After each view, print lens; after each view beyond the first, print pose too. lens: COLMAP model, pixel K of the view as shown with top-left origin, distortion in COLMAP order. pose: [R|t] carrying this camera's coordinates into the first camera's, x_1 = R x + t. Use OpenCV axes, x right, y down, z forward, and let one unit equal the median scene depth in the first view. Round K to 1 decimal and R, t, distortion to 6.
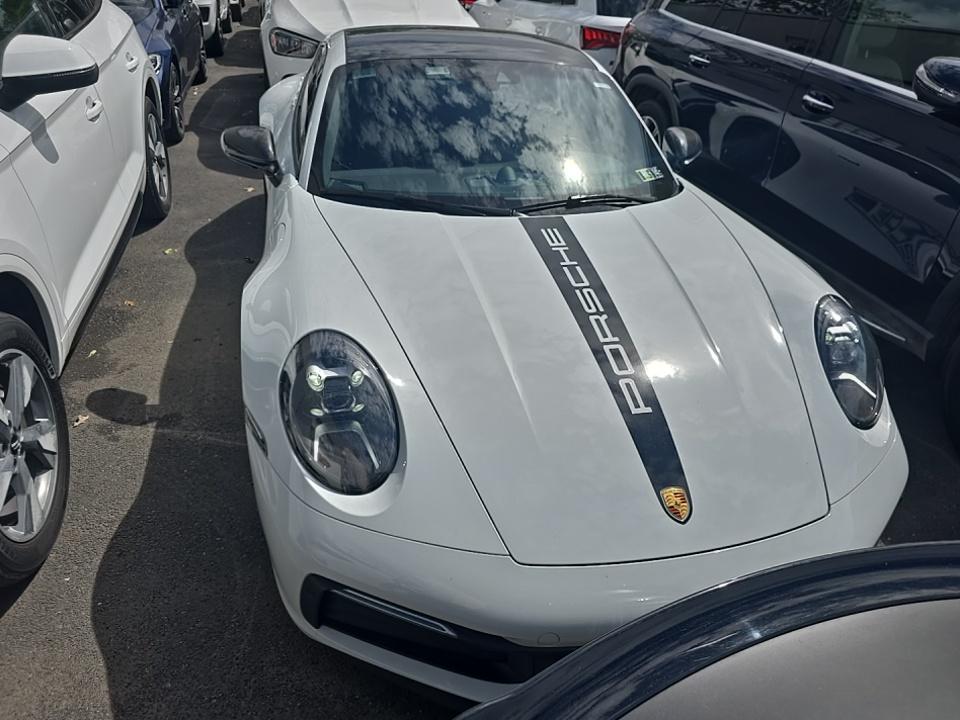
lens RADIAL K [[622.3, 0, 480.0], [0, 622.3, 360.0], [0, 0, 1]] dist [0.023702, -0.020763]
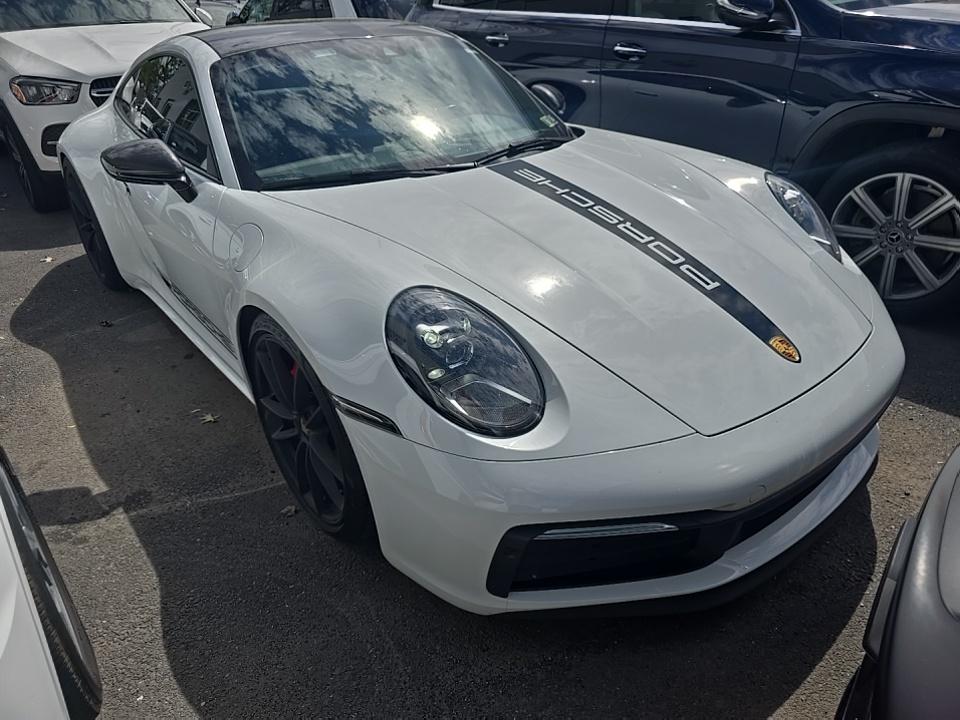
lens RADIAL K [[622.3, 0, 480.0], [0, 622.3, 360.0], [0, 0, 1]] dist [0.023702, -0.020763]
pose [[0.909514, -0.283346, 0.304137, -0.300044], [0.294758, 0.955532, 0.008744, 0.048827], [-0.293090, 0.081694, 0.952588, 0.071142]]
